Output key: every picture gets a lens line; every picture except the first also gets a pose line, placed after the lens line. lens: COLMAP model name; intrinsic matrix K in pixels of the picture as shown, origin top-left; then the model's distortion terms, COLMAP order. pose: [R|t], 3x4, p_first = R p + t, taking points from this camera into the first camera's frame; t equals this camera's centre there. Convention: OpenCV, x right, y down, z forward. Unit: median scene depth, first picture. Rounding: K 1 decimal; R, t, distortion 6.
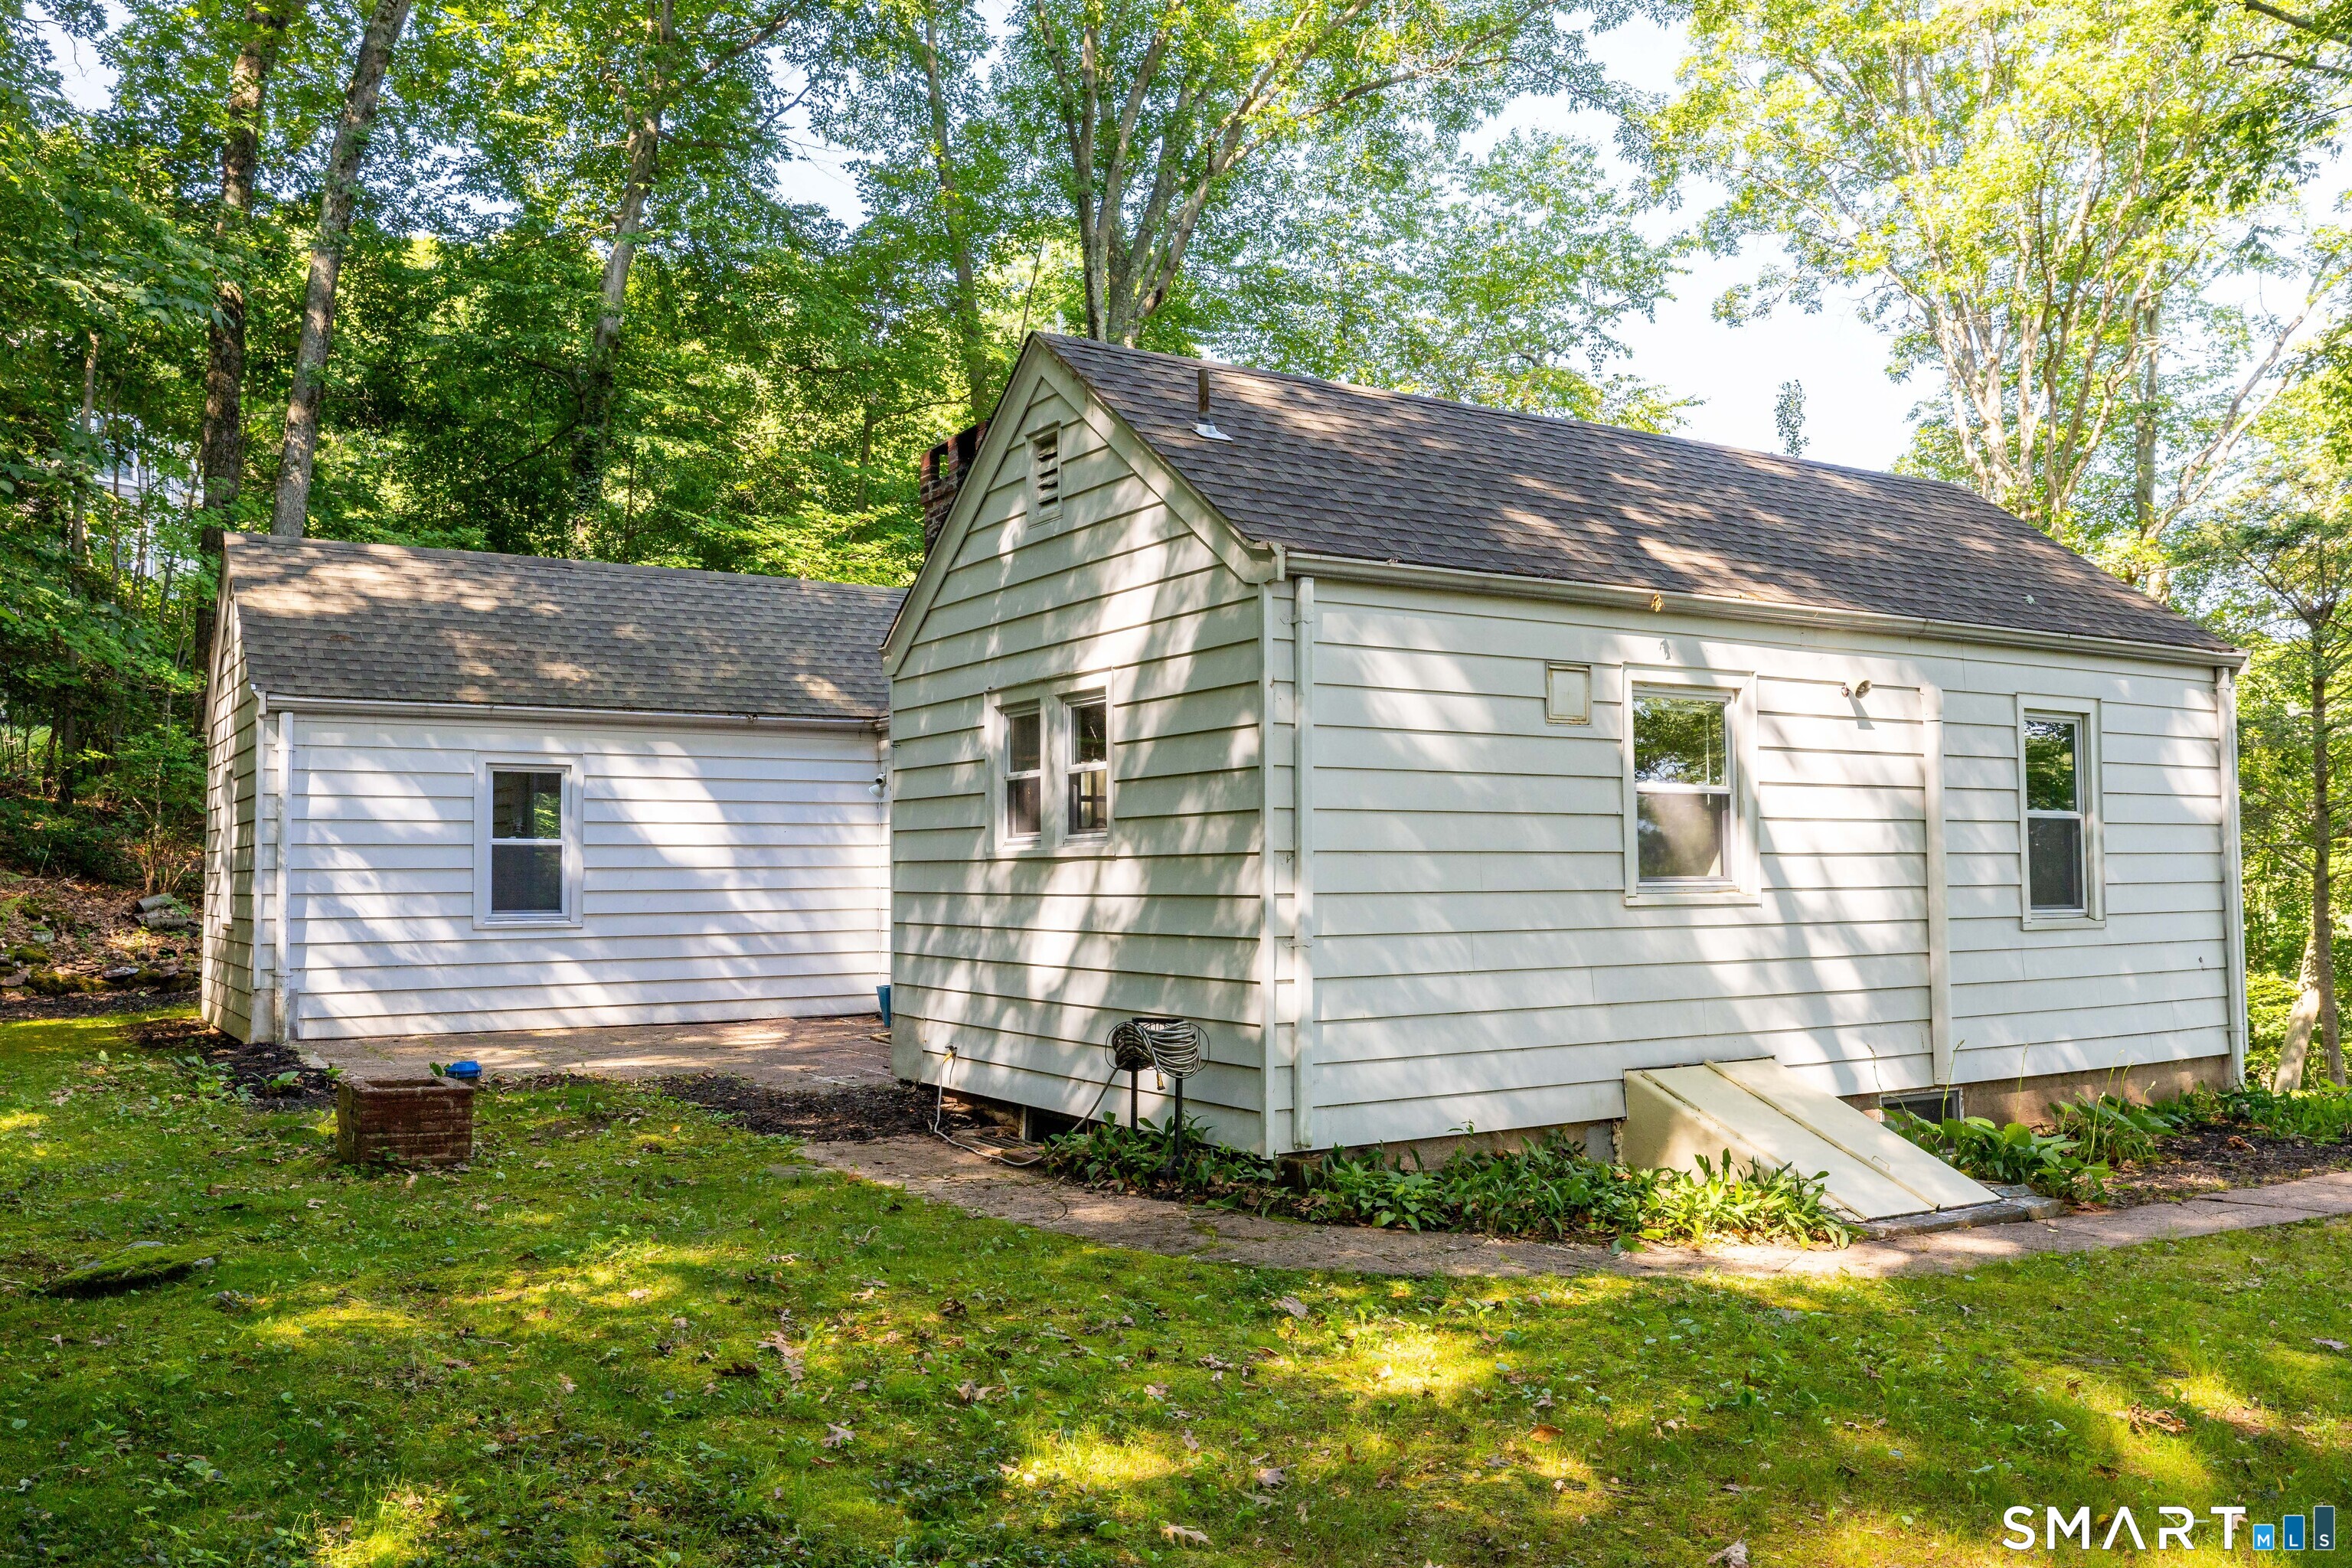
lens RADIAL K [[1873.1, 0, 1175.0], [0, 1873.1, 786.9], [0, 0, 1]] dist [0.023444, -0.008040]
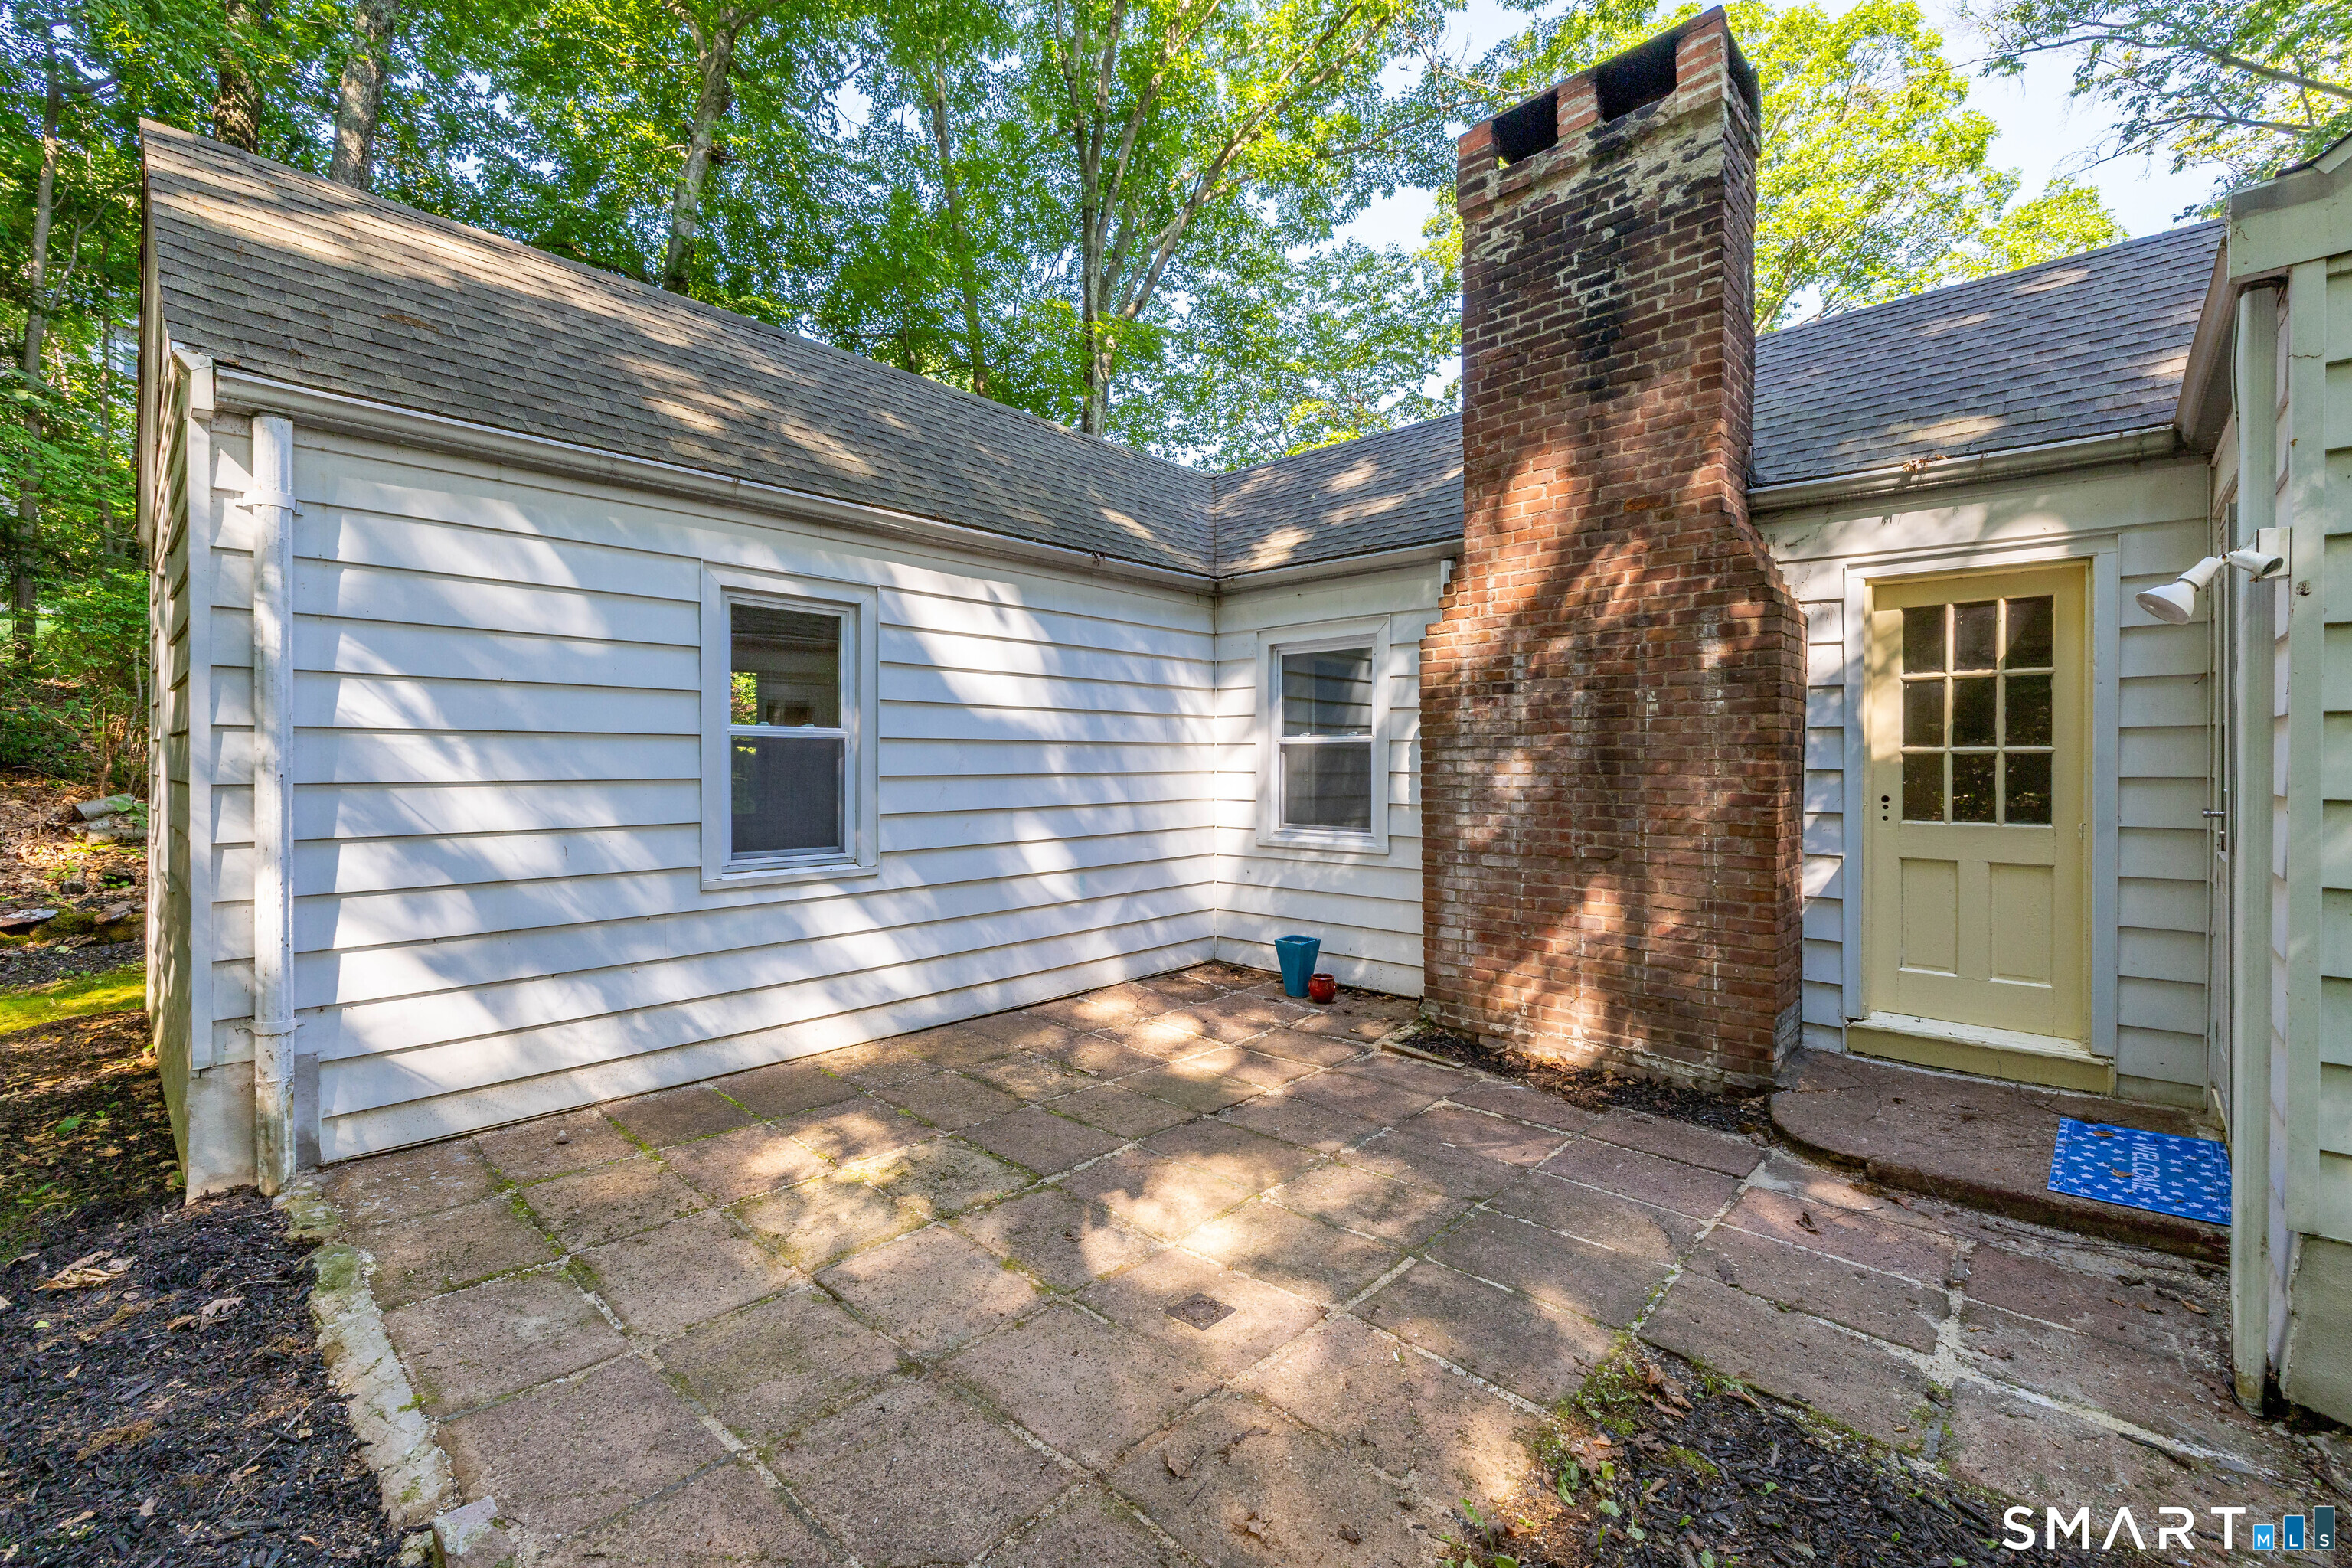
lens RADIAL K [[1018.4, 0, 1173.2], [0, 1018.4, 772.9], [0, 0, 1]] dist [0.018622, -0.000075]
pose [[0.971362, 0.008591, 0.237447, -0.318641], [-0.021515, 0.998421, 0.051893, 0.024306], [-0.236626, -0.055516, 0.970013, 0.697739]]
